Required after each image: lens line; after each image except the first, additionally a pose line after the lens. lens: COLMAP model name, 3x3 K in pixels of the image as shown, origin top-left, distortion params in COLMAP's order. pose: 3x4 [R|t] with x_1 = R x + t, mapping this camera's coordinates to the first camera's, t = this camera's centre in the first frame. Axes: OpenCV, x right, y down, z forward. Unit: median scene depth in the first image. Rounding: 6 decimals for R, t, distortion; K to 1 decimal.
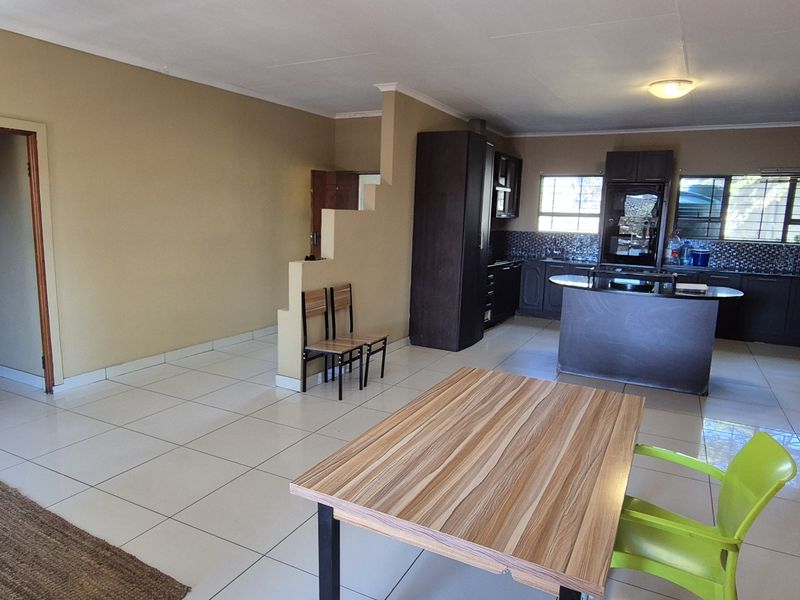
lens RADIAL K [[543.6, 0, 399.4], [0, 543.6, 297.4], [0, 0, 1]] dist [0.006135, -0.003124]
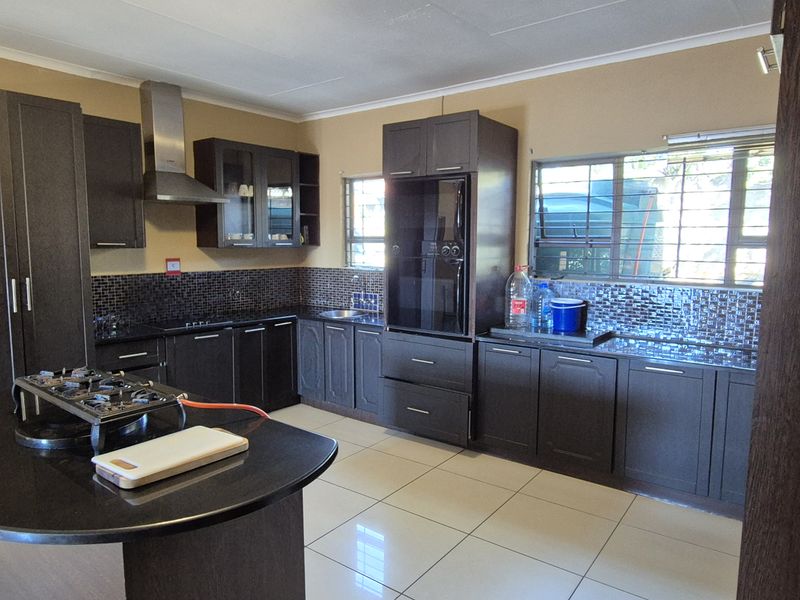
lens RADIAL K [[543.6, 0, 399.4], [0, 543.6, 301.1], [0, 0, 1]] dist [0.006135, -0.003124]
pose [[0.980807, -0.002171, -0.194971, 0.500943], [-0.008708, 0.998453, -0.054923, -0.056679], [0.194789, 0.055566, 0.979270, 0.463786]]
